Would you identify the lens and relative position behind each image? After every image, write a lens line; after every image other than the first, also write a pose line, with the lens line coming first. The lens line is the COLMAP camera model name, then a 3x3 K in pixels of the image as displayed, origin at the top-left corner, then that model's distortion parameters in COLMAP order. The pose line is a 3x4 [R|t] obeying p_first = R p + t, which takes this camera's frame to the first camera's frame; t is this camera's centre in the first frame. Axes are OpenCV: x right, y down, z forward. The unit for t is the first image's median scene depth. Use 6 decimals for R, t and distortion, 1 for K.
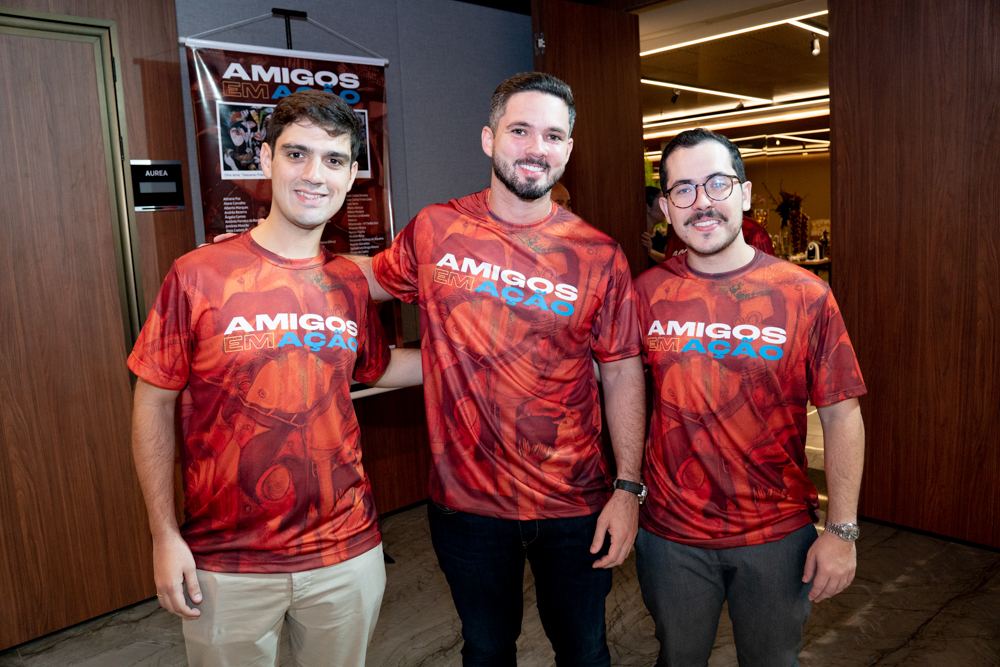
lens RADIAL K [[749.2, 0, 502.9], [0, 749.2, 329.7], [0, 0, 1]] dist [-0.117557, 0.083338]
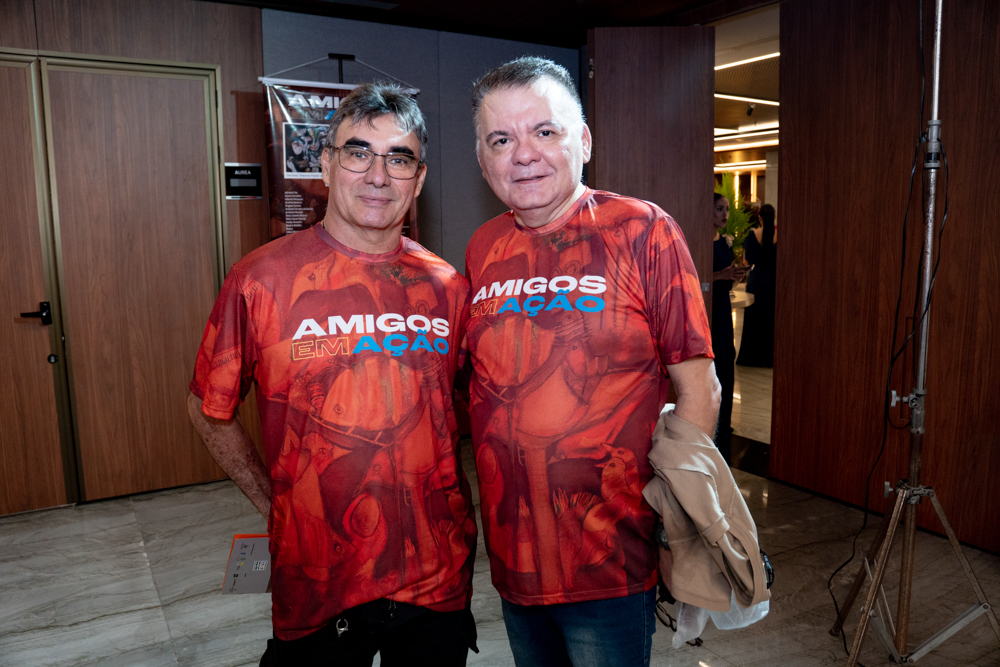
lens RADIAL K [[749.2, 0, 502.8], [0, 749.2, 329.2], [0, 0, 1]] dist [-0.117557, 0.083338]
pose [[0.978853, 0.067934, -0.192956, 0.306775], [-0.066847, 0.997689, 0.012146, 0.034214], [0.193335, 0.001009, 0.981132, -0.285245]]
